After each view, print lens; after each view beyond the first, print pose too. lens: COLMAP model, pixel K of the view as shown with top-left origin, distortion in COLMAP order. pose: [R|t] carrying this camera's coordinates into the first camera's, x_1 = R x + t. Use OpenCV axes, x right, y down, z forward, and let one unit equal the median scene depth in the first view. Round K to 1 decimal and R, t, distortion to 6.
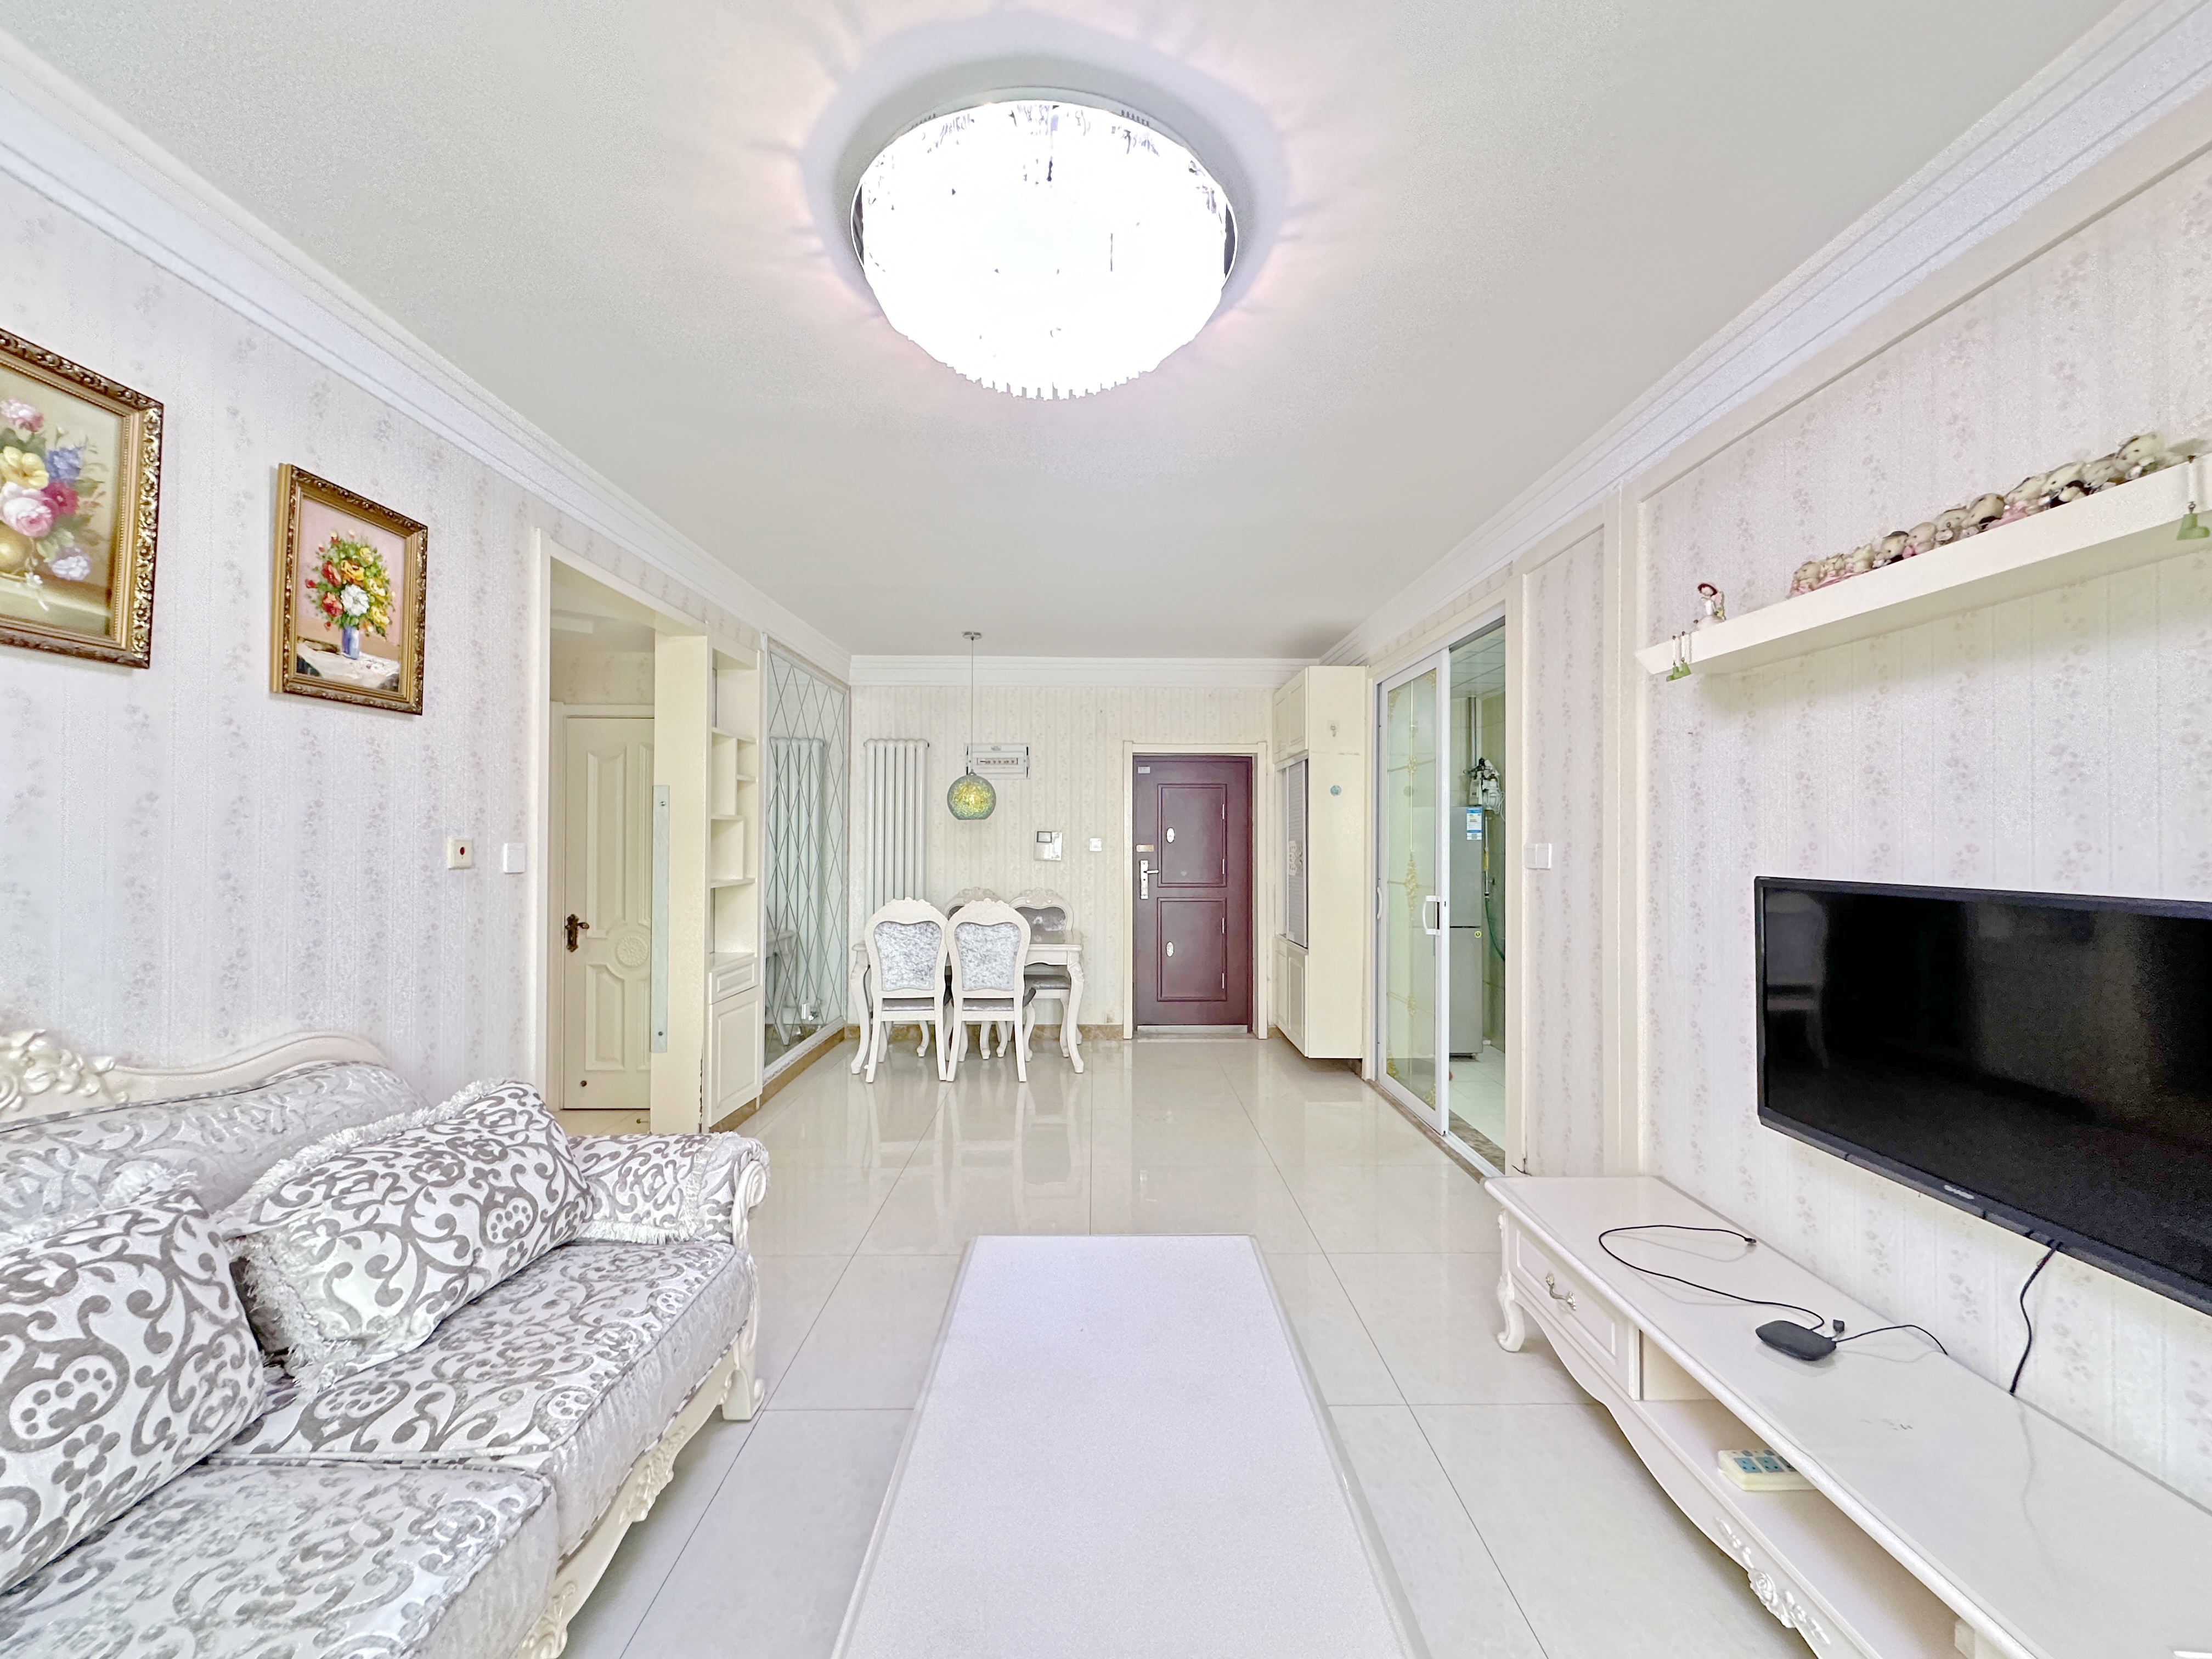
lens RADIAL K [[882.2, 0, 1106.0], [0, 882.2, 829.5], [0, 0, 1]] dist [-0.001182, -0.000212]
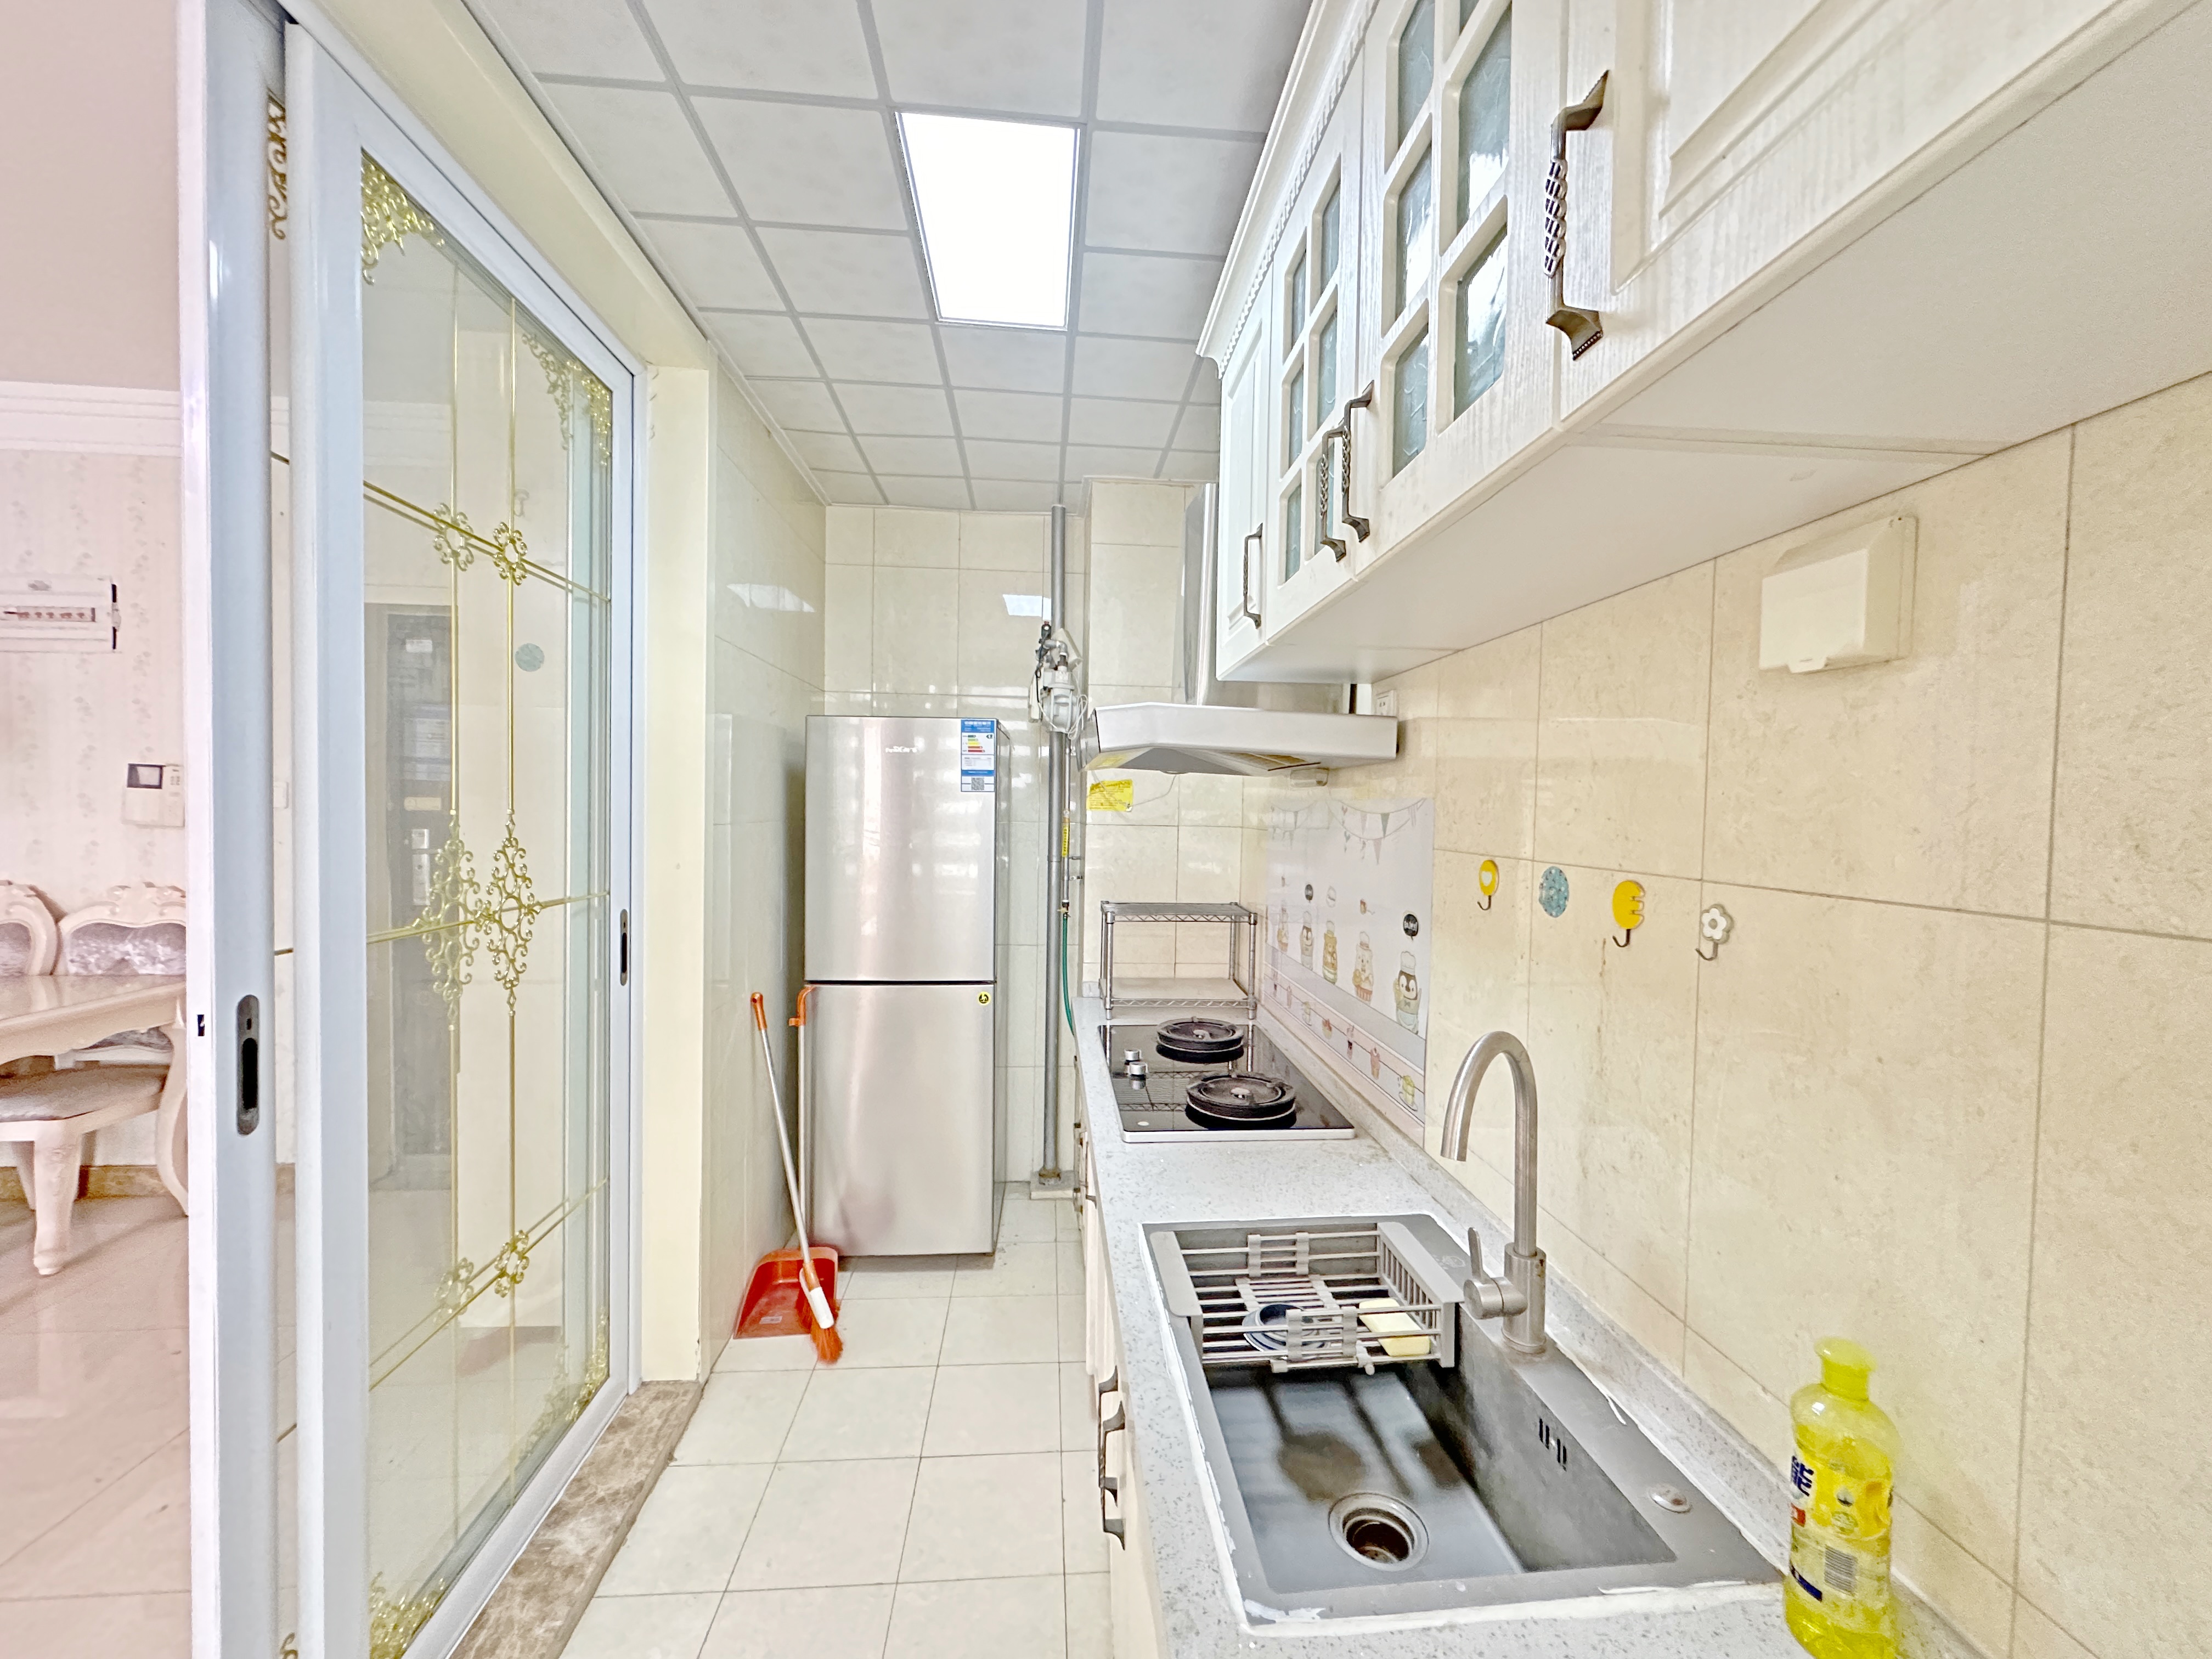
lens RADIAL K [[882.2, 0, 1106.0], [0, 882.2, 829.5], [0, 0, 1]] dist [-0.001182, -0.000212]
pose [[0.998099, 0.010938, 0.060653, 0.413579], [-0.013336, 0.999139, 0.039286, 0.011561], [-0.060171, -0.040020, 0.997385, 0.494758]]
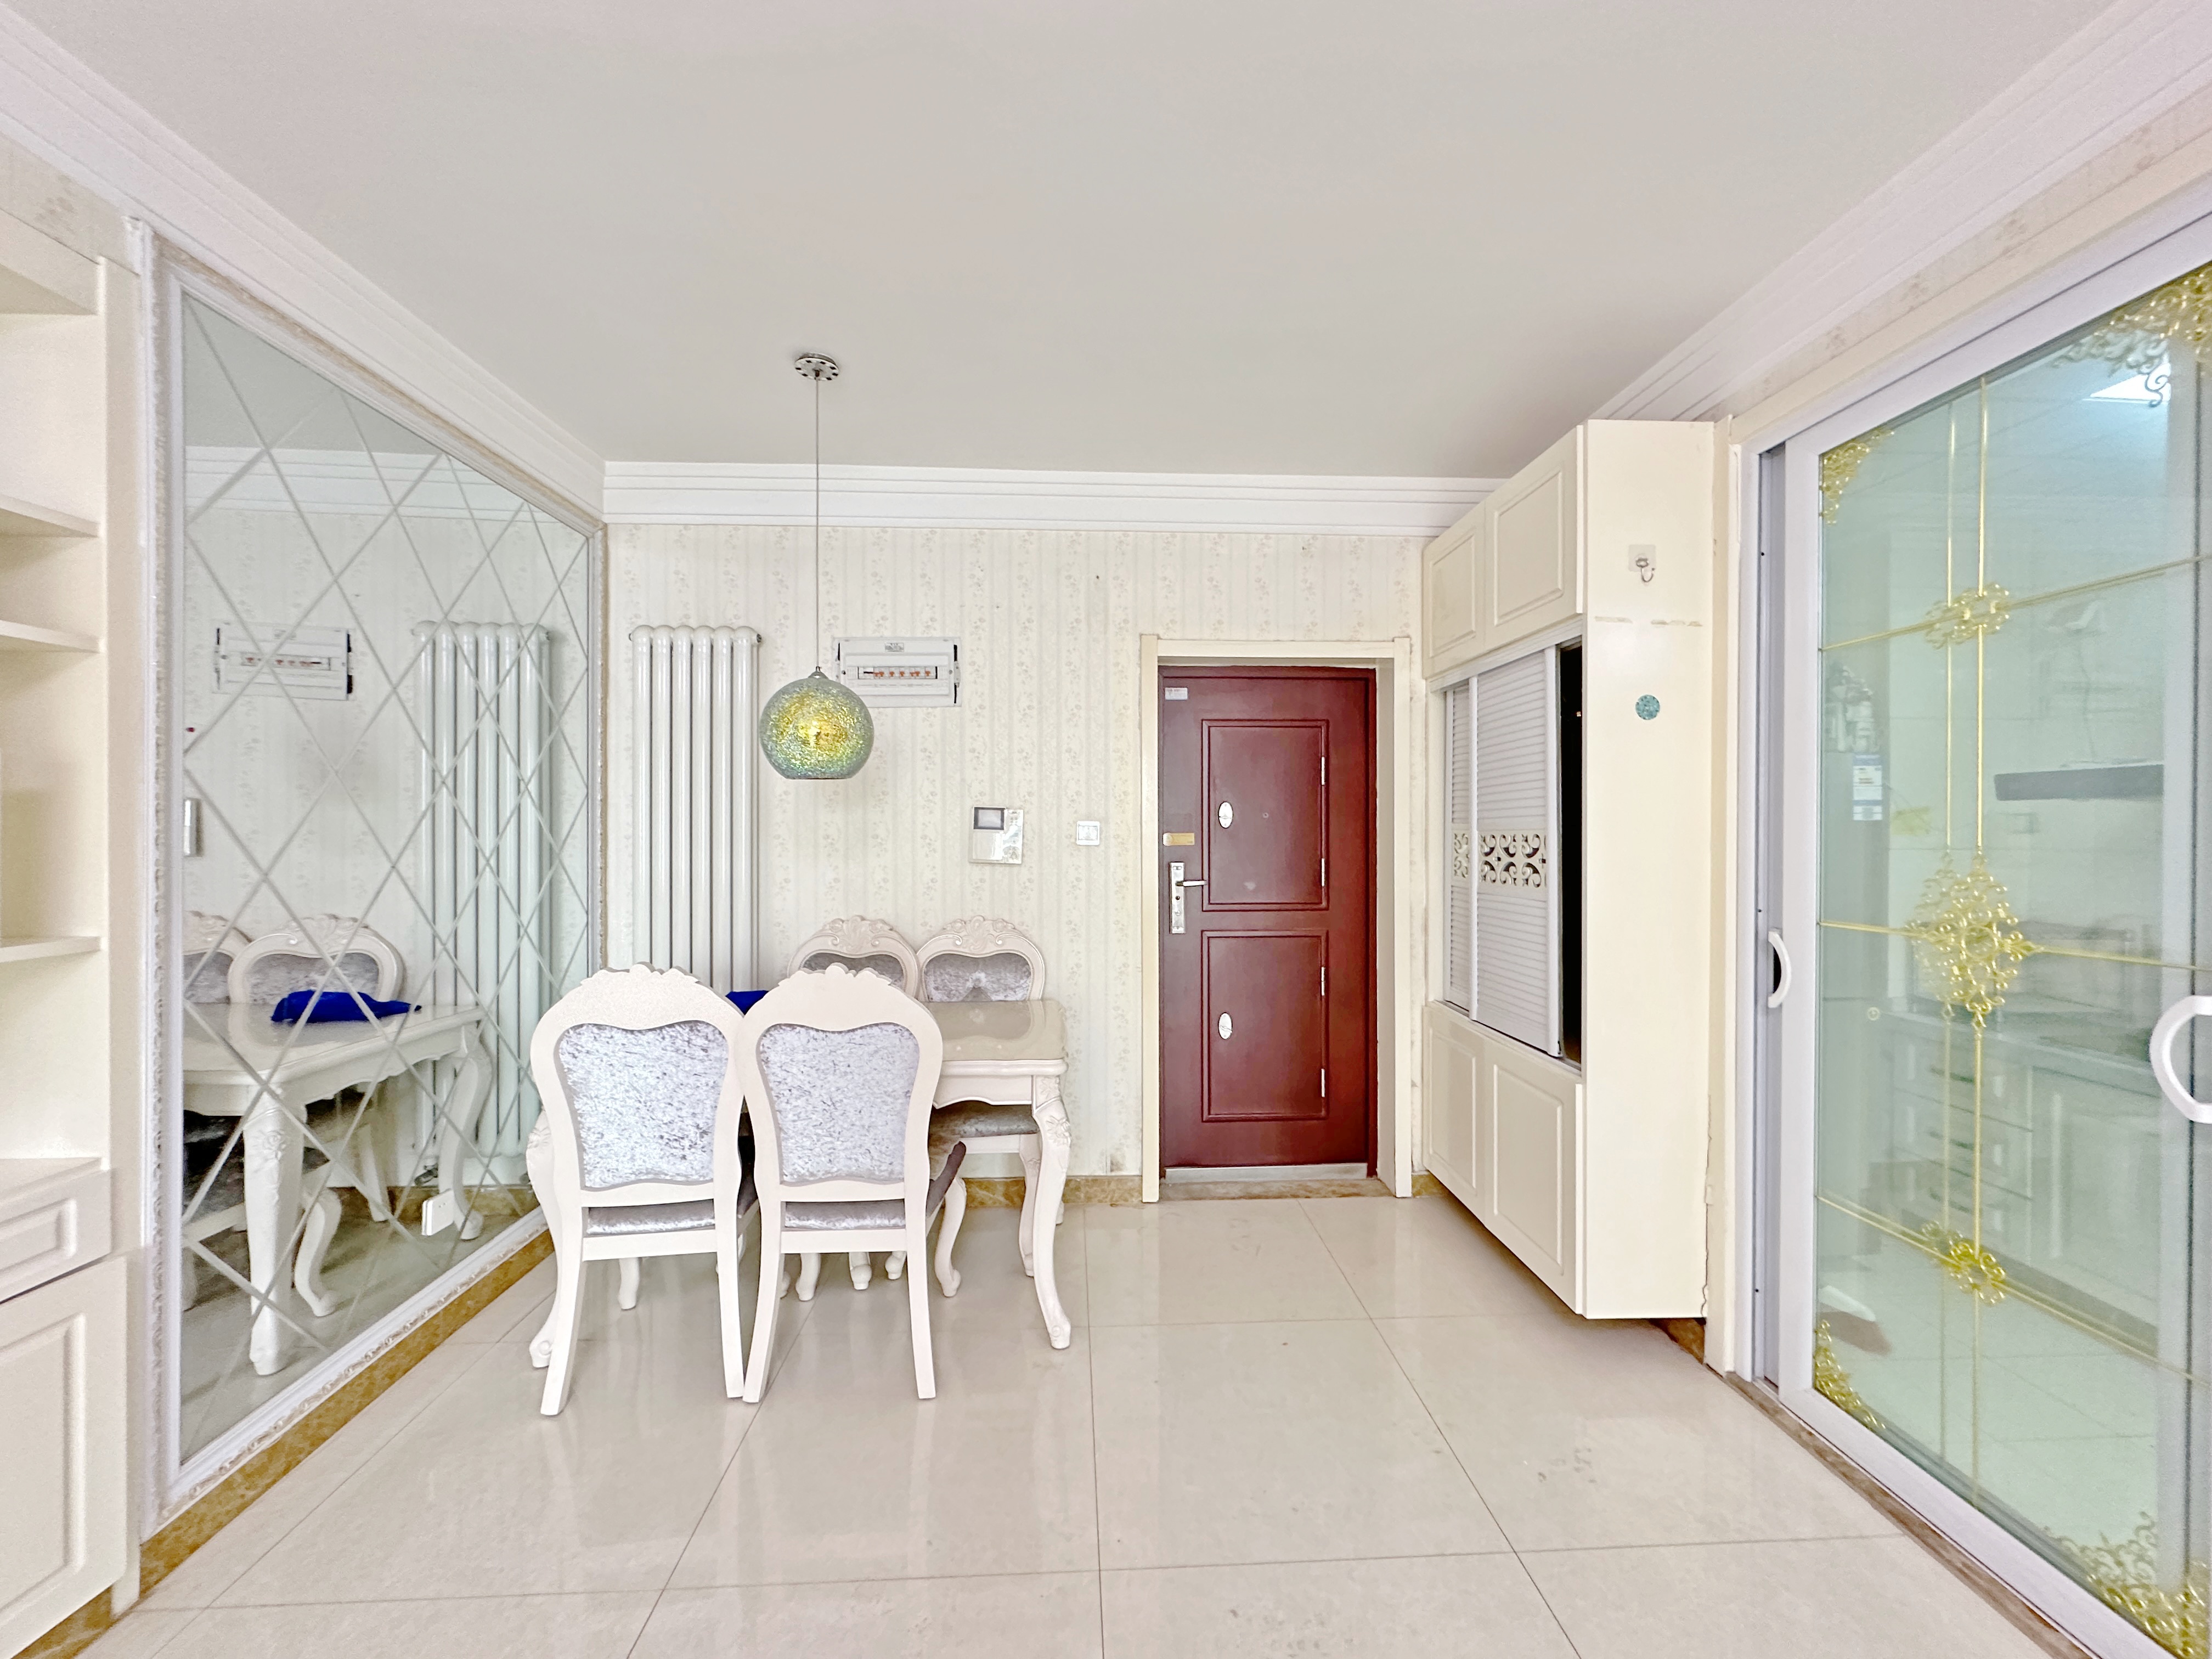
lens RADIAL K [[882.2, 0, 1106.0], [0, 882.2, 829.5], [0, 0, 1]] dist [-0.001182, -0.000212]
pose [[0.999508, -0.003971, 0.031125, -0.017486], [0.003575, 0.999912, 0.012776, 0.008443], [-0.031173, -0.012659, 0.999434, 0.479749]]
